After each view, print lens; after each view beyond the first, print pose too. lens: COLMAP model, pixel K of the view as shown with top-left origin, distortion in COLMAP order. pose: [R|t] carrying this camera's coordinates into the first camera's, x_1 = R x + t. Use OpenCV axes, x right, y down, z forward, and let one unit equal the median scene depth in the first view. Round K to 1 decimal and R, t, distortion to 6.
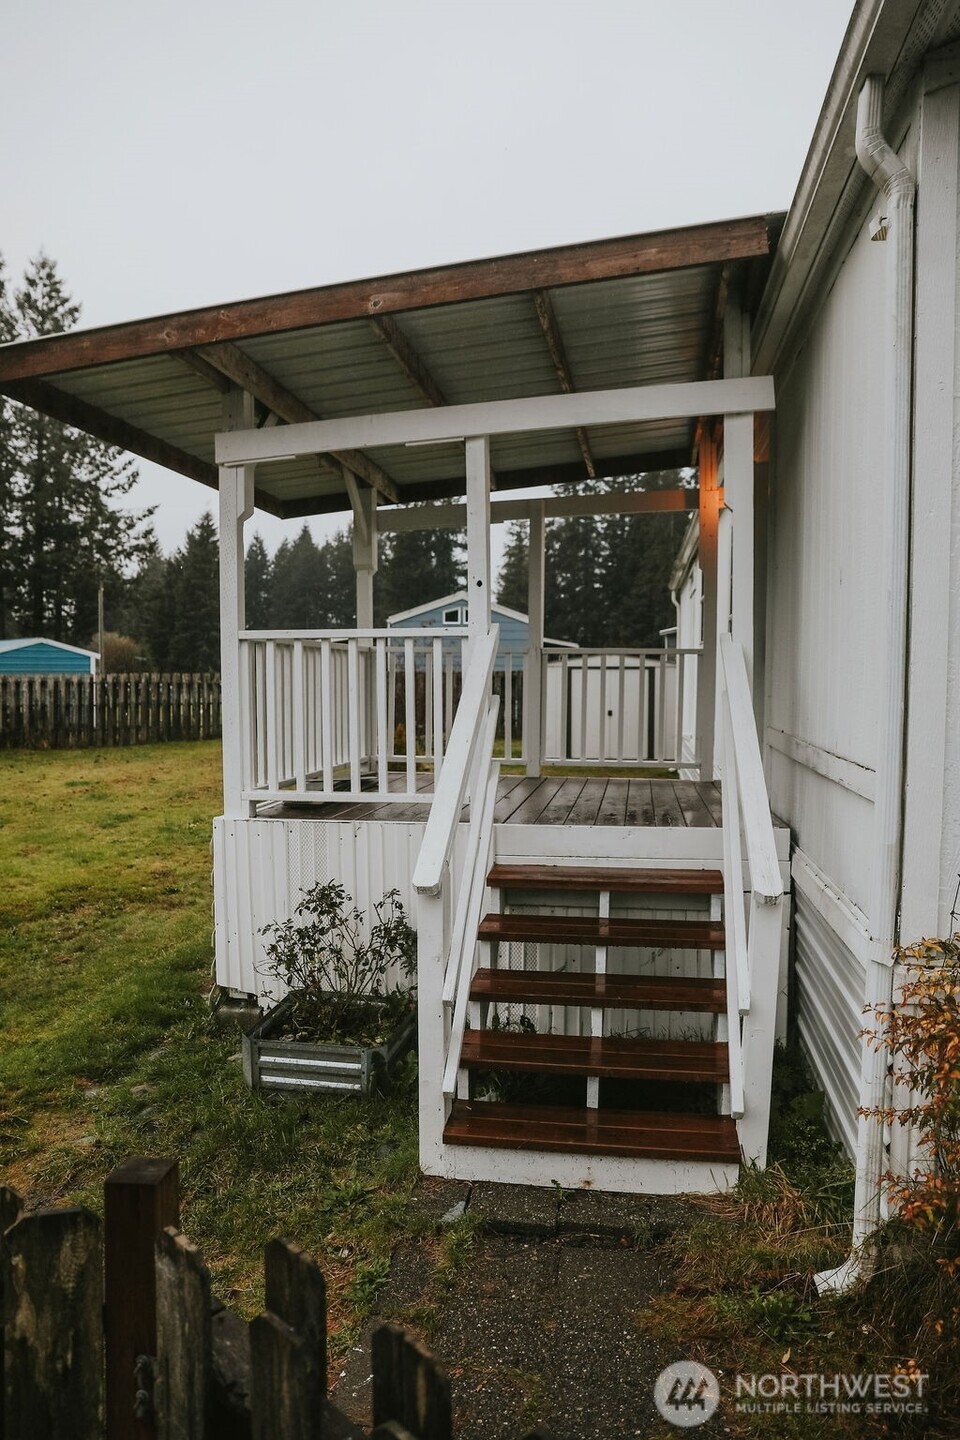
lens RADIAL K [[1018.5, 0, 480.0], [0, 1018.5, 720.0], [0, 0, 1]] dist [-0.000364, -0.000001]
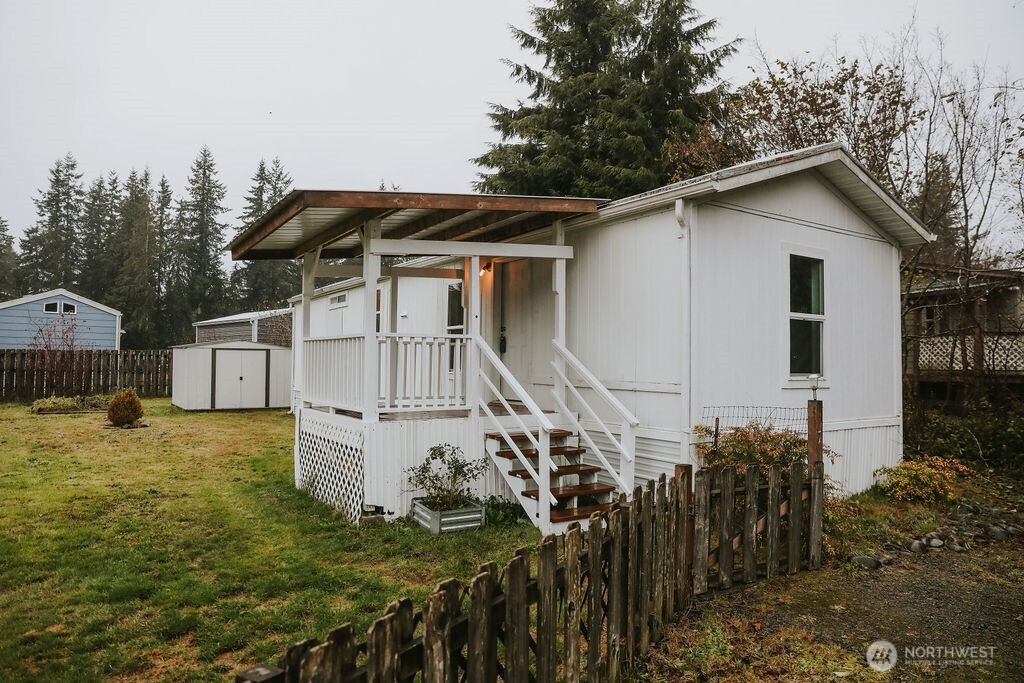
lens RADIAL K [[724.3, 0, 512.0], [0, 724.3, 341.5], [0, 0, 1]] dist [-0.000364, -0.000001]
pose [[0.726619, 0.020685, 0.686730, -1.069833], [0.022386, 0.998303, -0.053756, 0.019019], [-0.686676, 0.054433, 0.724923, -0.273918]]
